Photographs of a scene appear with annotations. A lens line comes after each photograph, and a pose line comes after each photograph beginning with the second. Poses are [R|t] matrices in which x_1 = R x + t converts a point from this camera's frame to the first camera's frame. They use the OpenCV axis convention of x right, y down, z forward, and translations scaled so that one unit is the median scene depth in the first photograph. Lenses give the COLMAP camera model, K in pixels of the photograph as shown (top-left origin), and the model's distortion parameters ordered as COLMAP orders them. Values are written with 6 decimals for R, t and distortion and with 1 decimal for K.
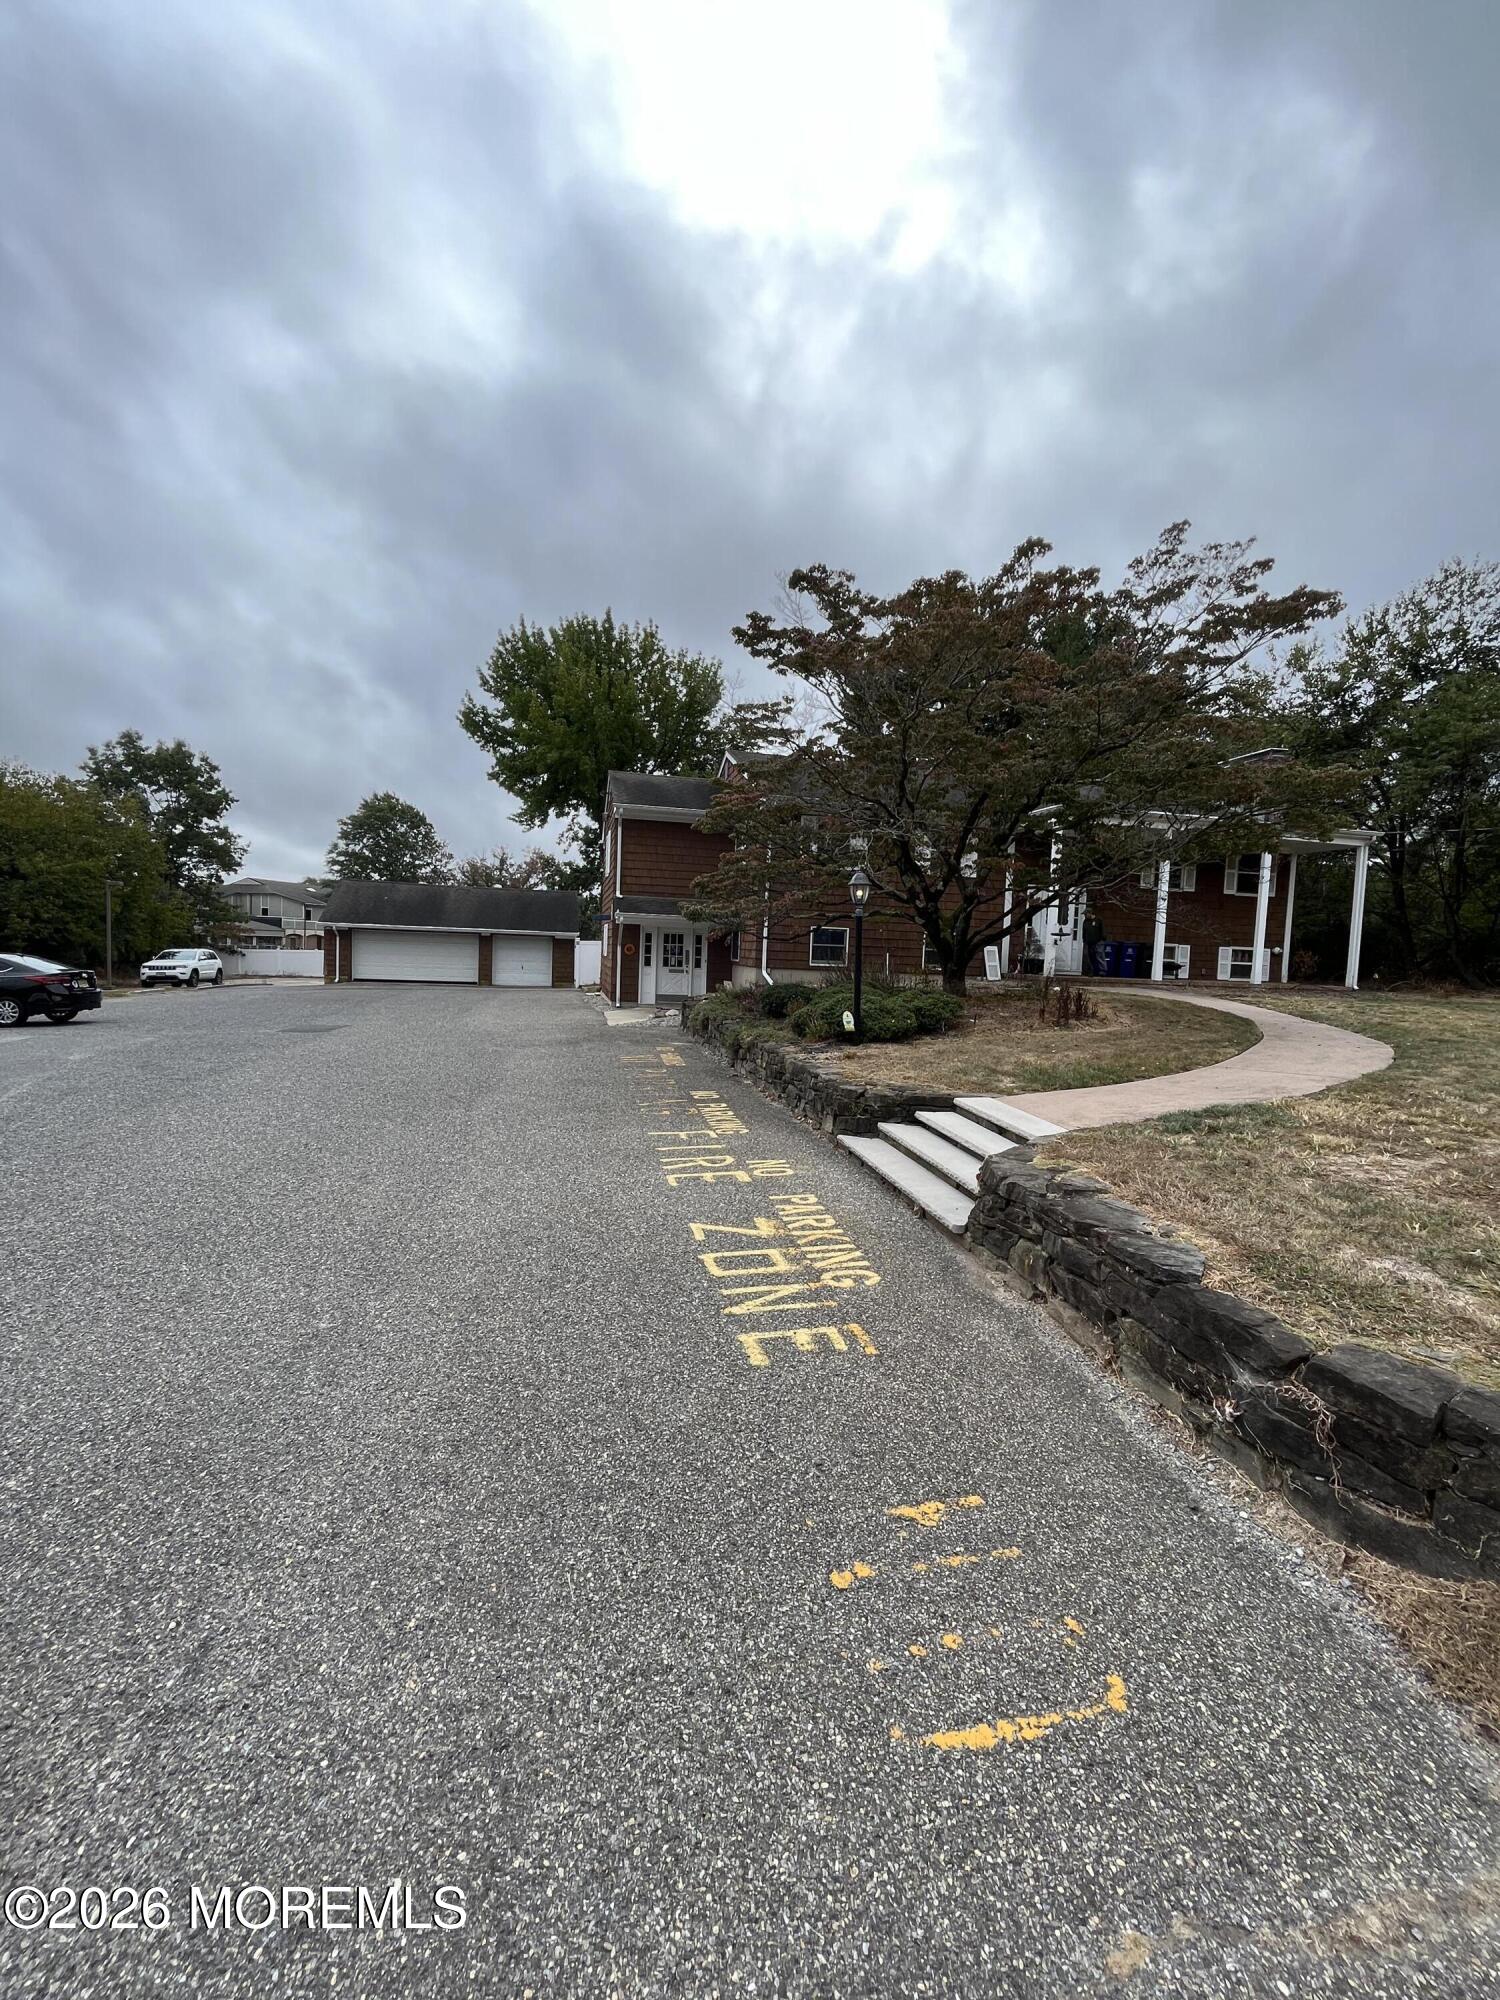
lens RADIAL K [[808.5, 0, 749.6], [0, 808.5, 1004.8], [0, 0, 1]] dist [-0.002628, 0.000372]
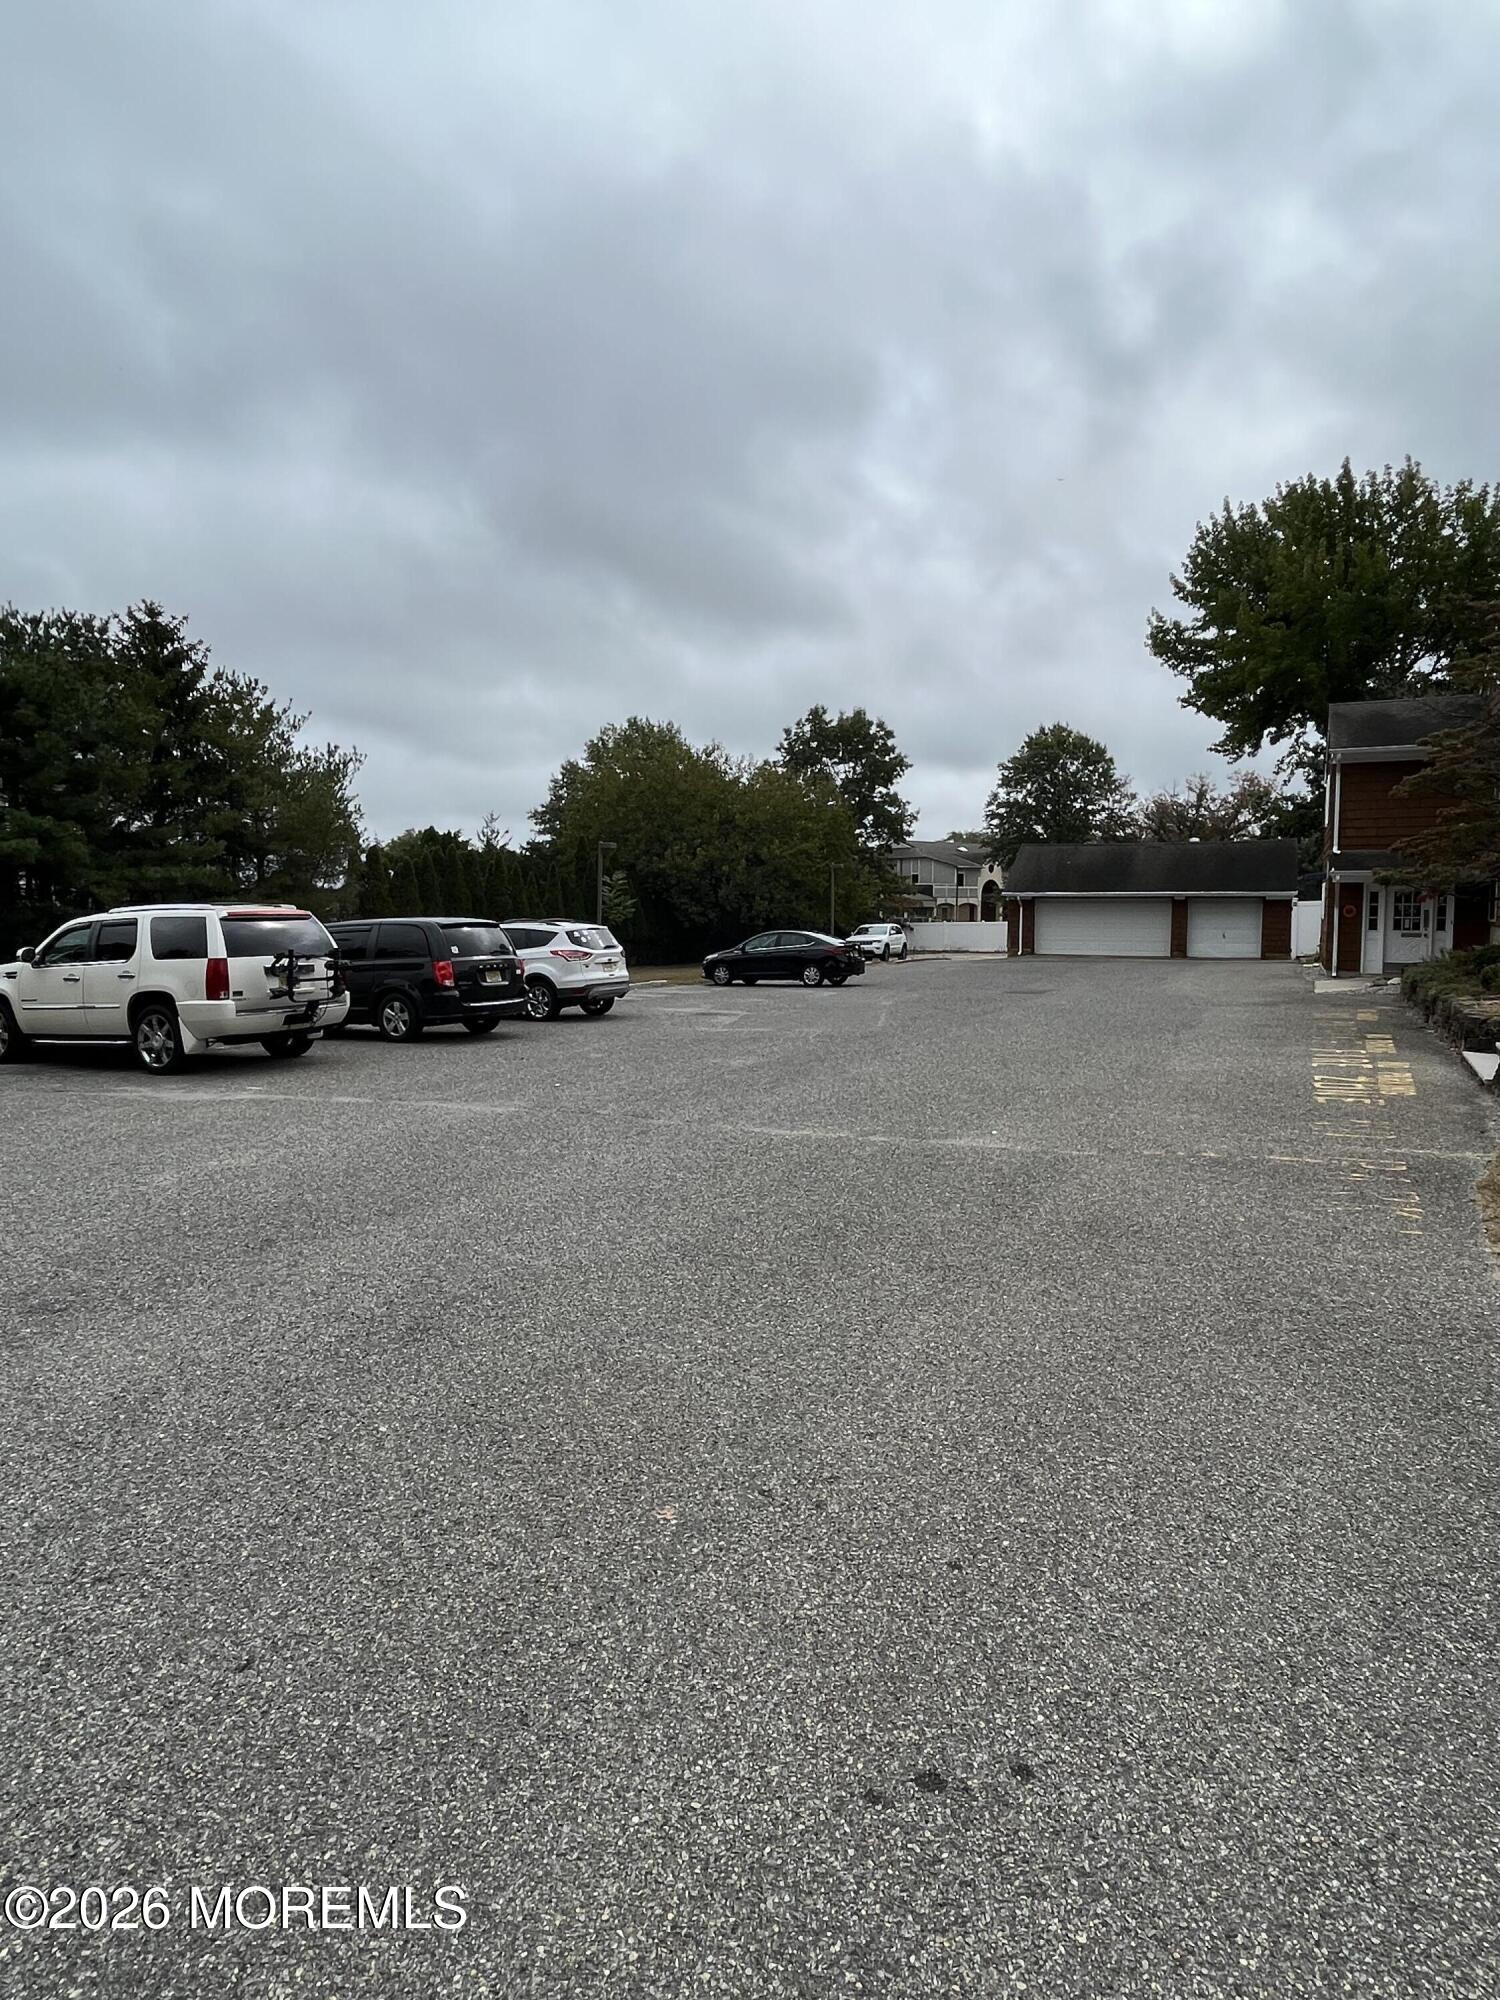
lens RADIAL K [[1134.9, 0, 758.9], [0, 1134.9, 980.5], [0, 0, 1]] dist [-0.007731, -0.001280]
pose [[0.786032, 0.004693, -0.618168, 0.069152], [-0.011358, 0.999912, -0.006851, 0.014180], [0.618081, 0.012406, 0.786016, -0.230505]]
